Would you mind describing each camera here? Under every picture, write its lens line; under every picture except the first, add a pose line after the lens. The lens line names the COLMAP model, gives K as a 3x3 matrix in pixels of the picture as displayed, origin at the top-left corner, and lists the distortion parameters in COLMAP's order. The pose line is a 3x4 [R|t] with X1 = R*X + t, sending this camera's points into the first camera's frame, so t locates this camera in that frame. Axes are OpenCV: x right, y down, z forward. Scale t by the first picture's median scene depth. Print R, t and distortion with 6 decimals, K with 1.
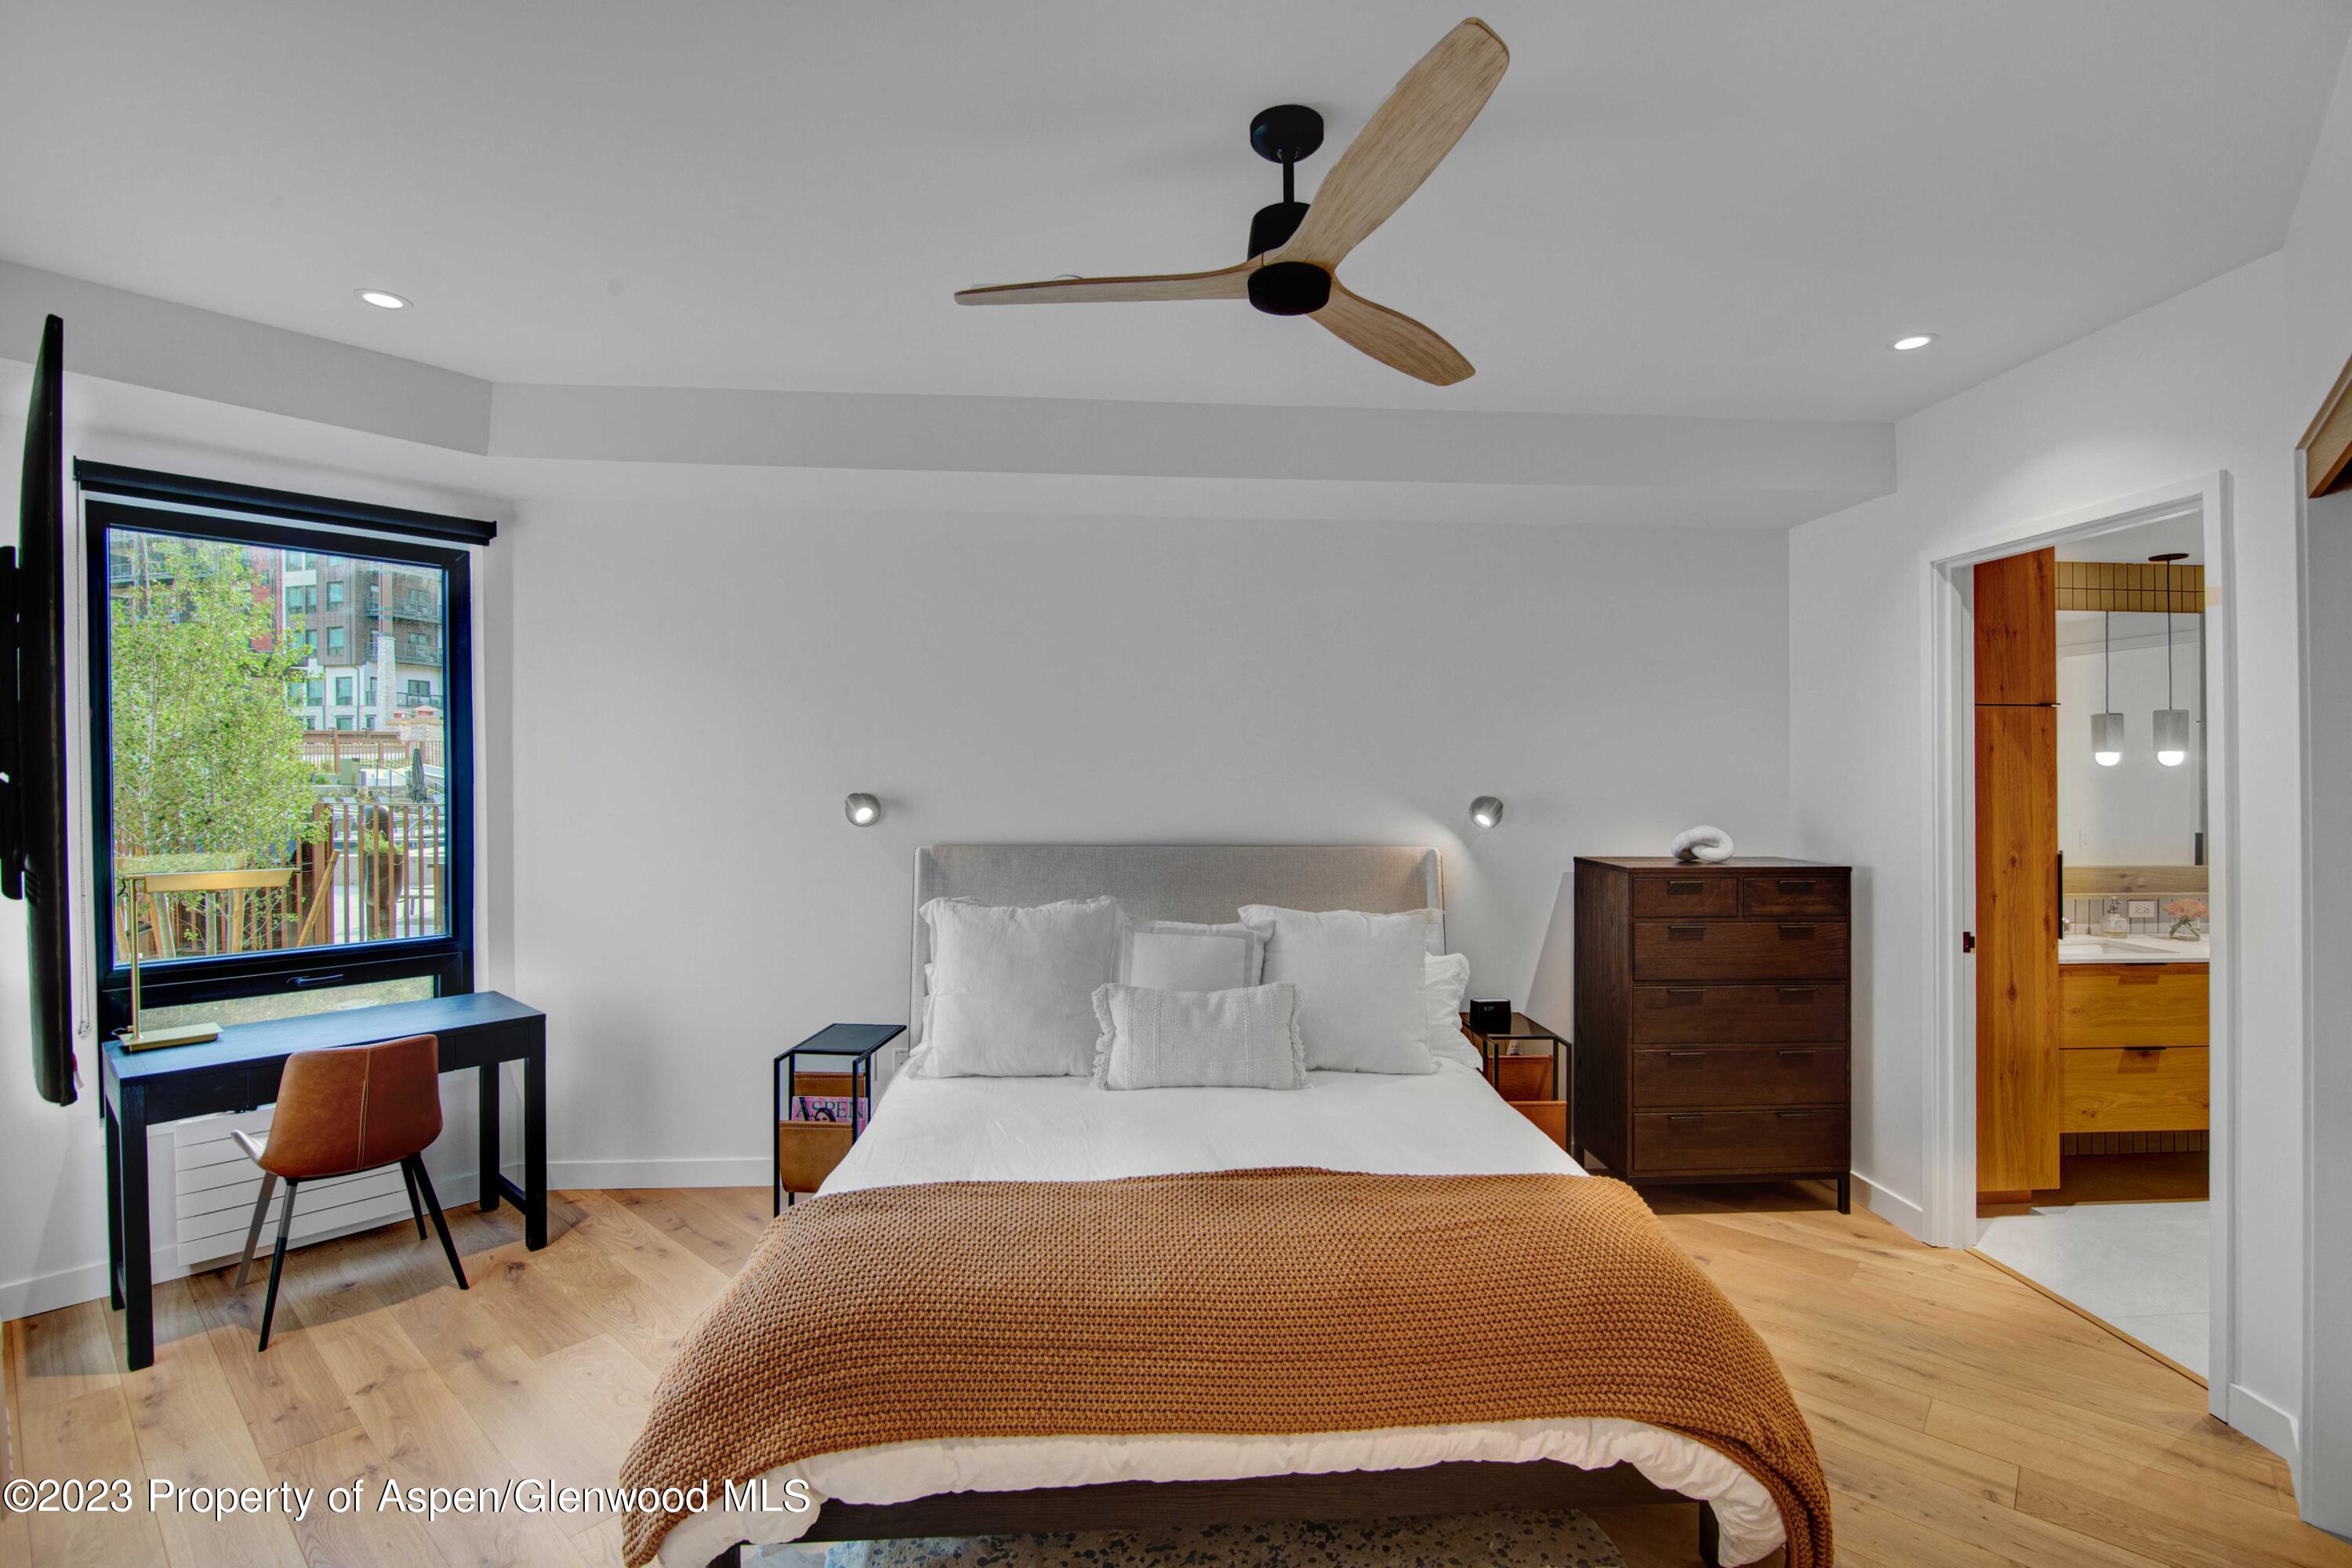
lens RADIAL K [[1059.9, 0, 1183.3], [0, 1059.9, 791.8], [0, 0, 1]] dist [0.002902, -0.005910]
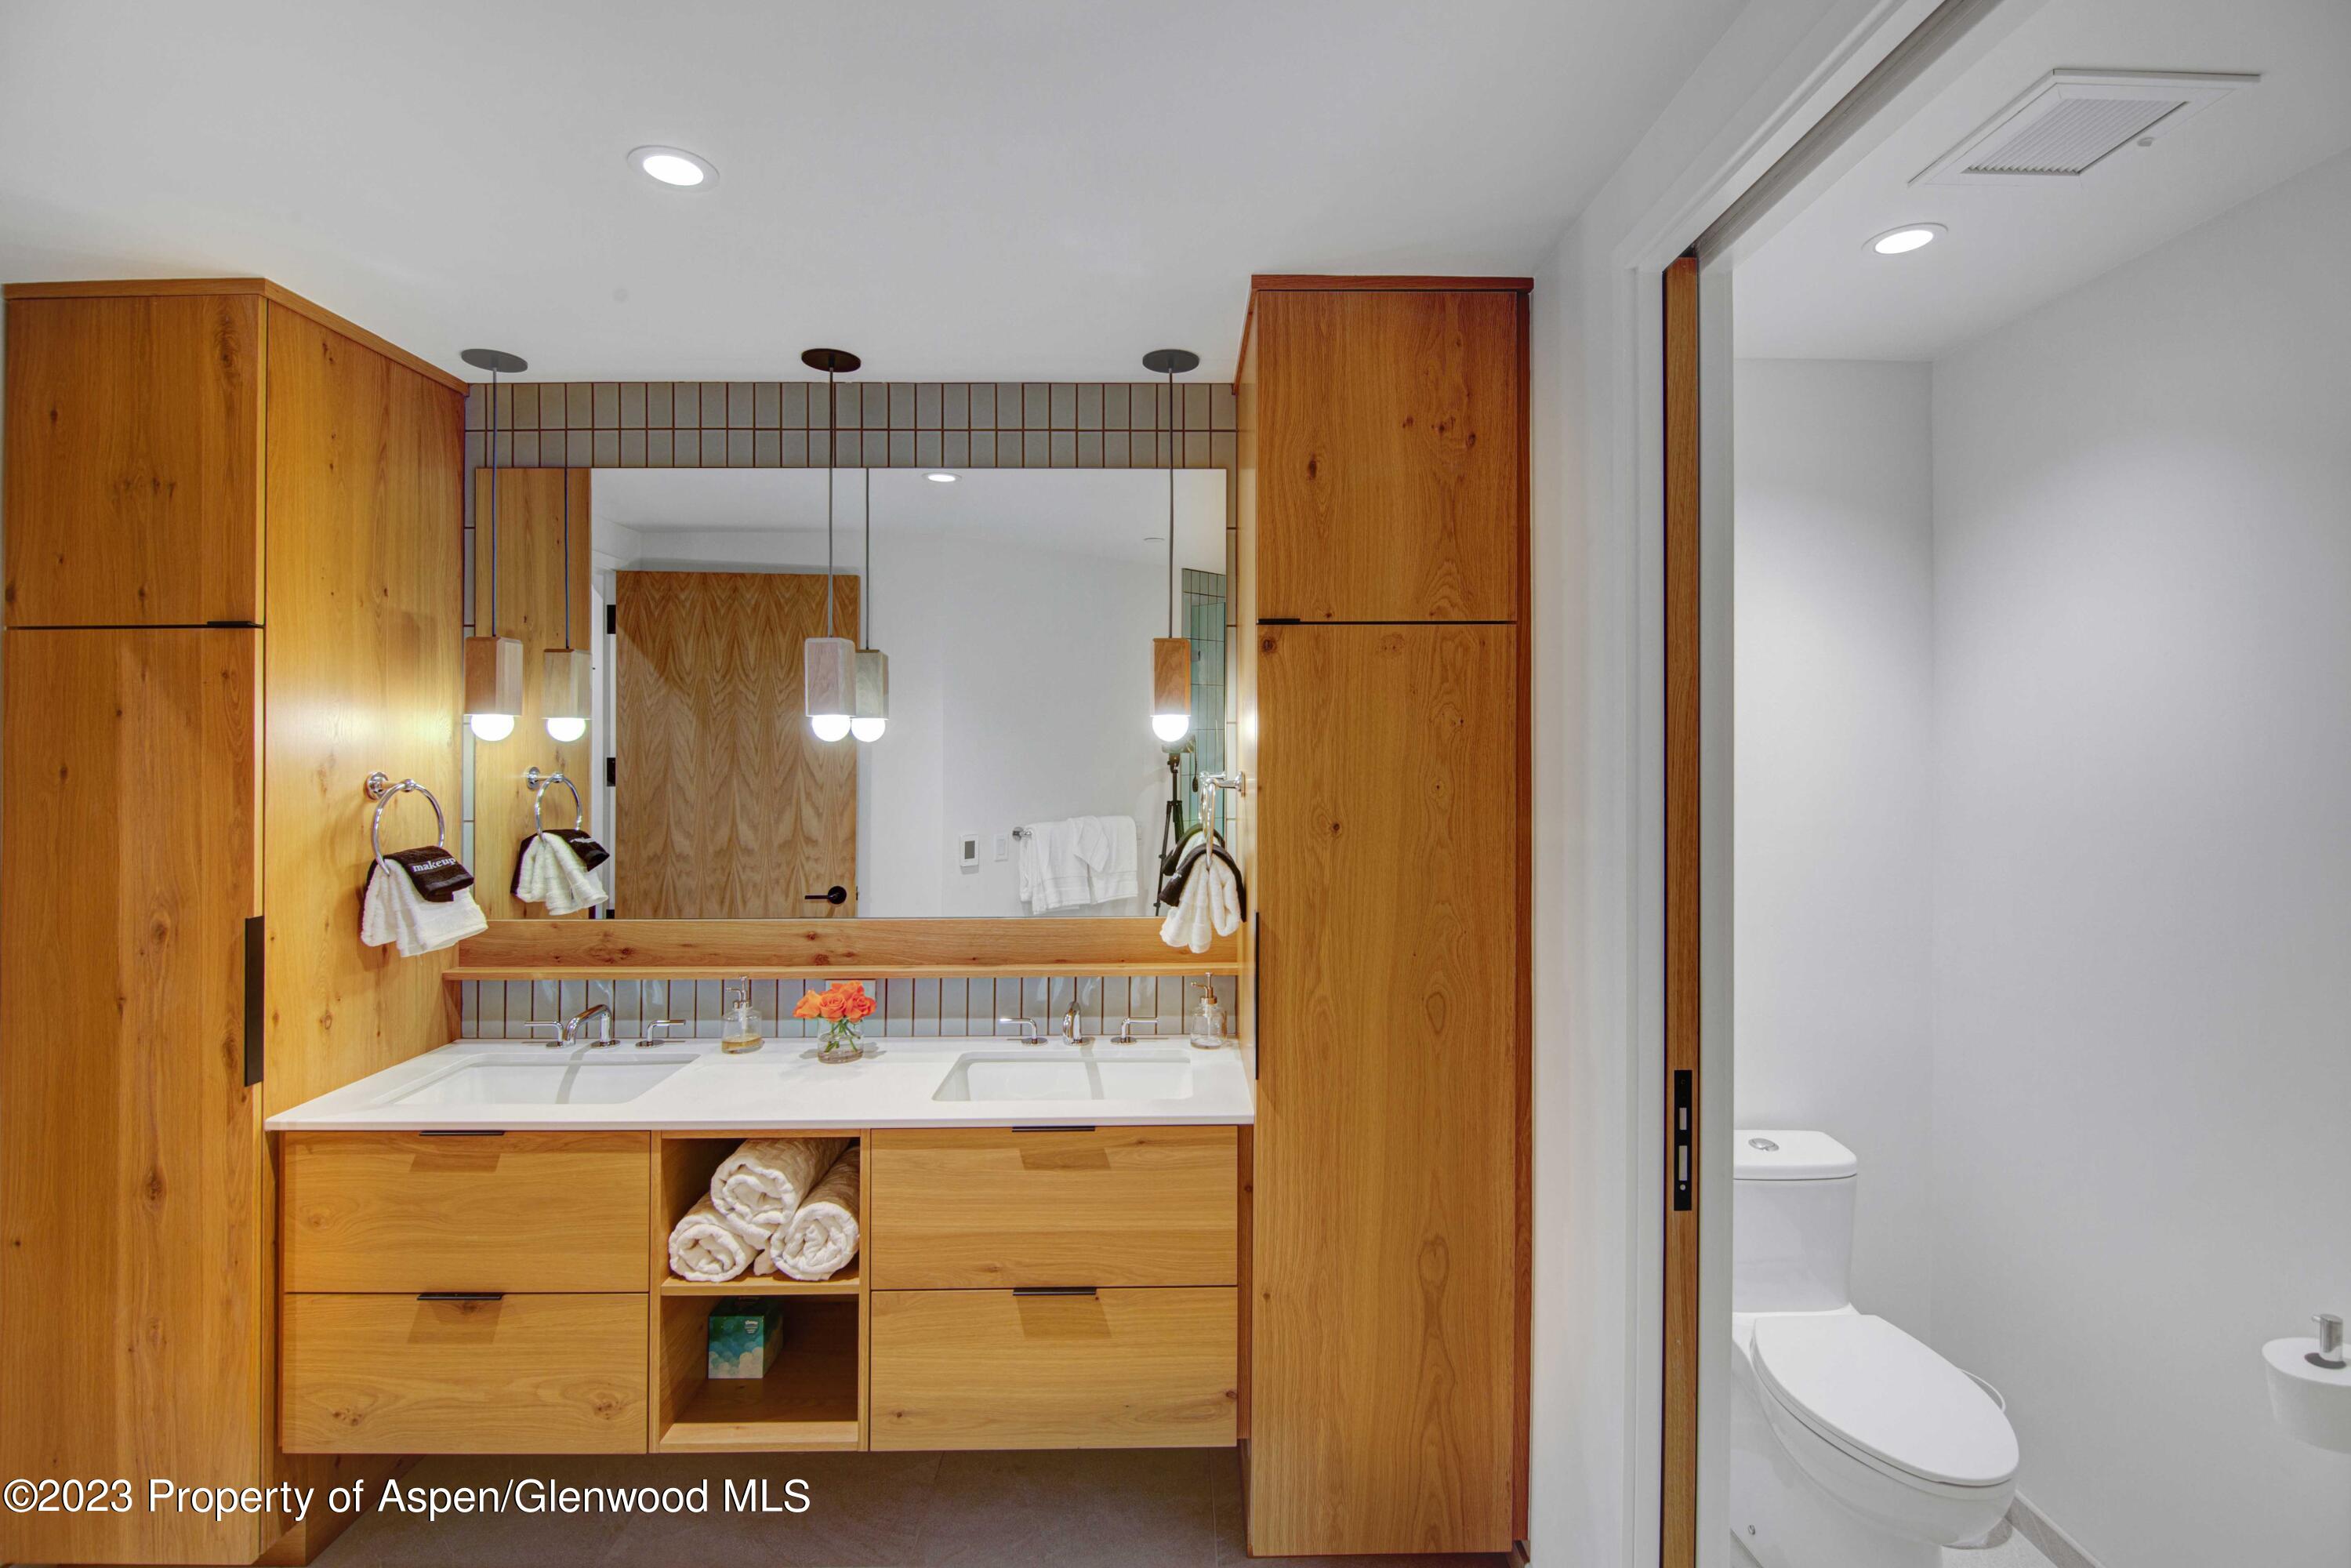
lens RADIAL K [[1145.2, 0, 1195.7], [0, 1145.2, 739.4], [0, 0, 1]] dist [-0.000031, -0.008393]
pose [[0.999730, 0.009360, -0.021263, 1.277399], [-0.009481, 0.999939, -0.005590, -0.028690], [0.021209, 0.005790, 0.999758, 0.450982]]
